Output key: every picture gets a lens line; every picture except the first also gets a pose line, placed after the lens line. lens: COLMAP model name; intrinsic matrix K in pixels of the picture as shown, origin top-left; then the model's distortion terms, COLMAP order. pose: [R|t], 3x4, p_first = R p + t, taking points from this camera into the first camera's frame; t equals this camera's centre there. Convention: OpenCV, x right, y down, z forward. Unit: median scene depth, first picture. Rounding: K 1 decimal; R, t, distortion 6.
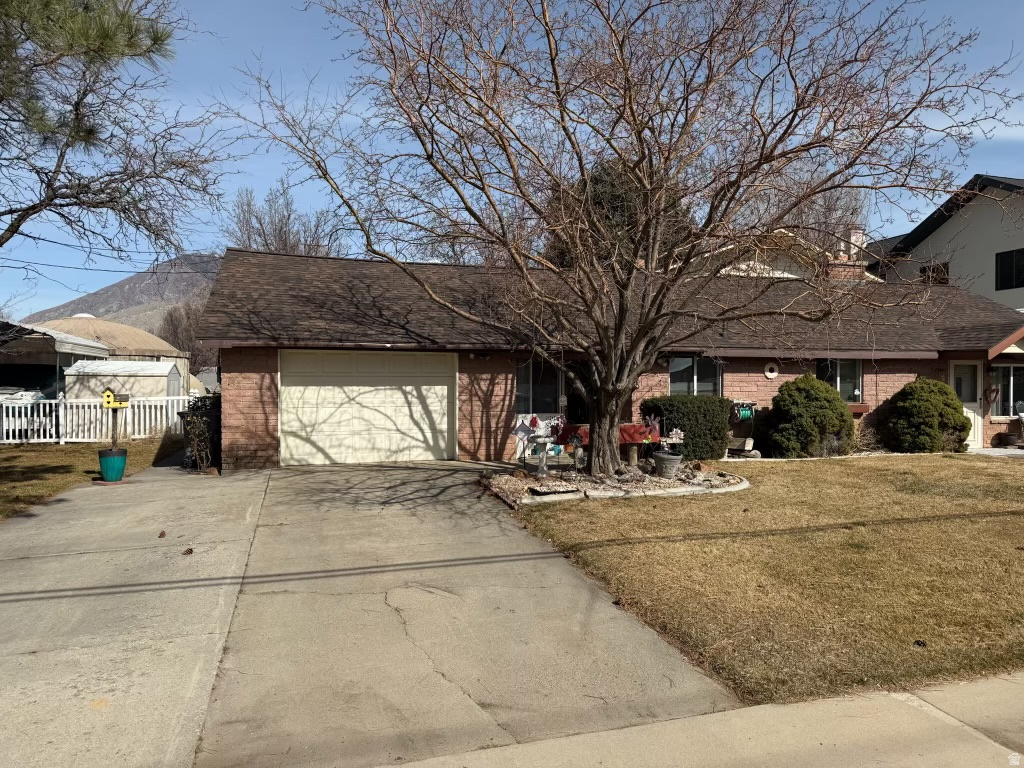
lens RADIAL K [[709.2, 0, 512.0], [0, 709.2, 384.0], [0, 0, 1]] dist [-0.001420, -0.073242]
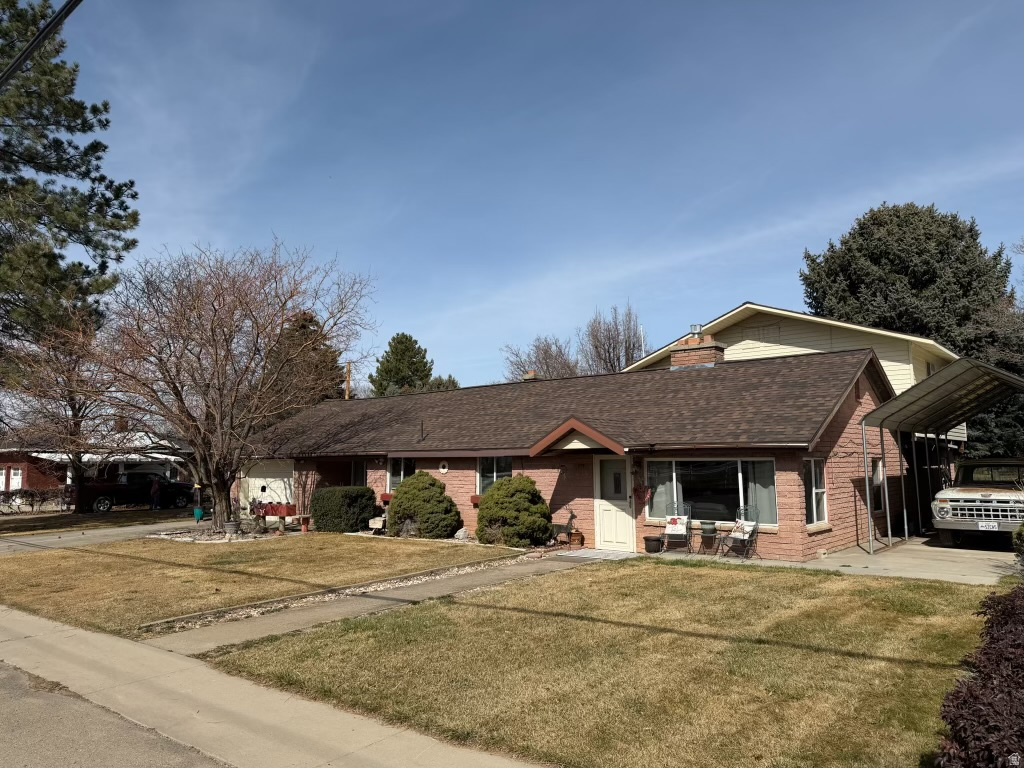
lens RADIAL K [[709.7, 0, 515.0], [0, 709.7, 385.2], [0, 0, 1]] dist [0.115182, -0.175776]
pose [[0.598023, -0.092183, -0.796160, 1.617256], [0.006713, 0.993905, -0.110036, -0.026696], [0.801451, 0.060460, 0.594997, 0.376868]]
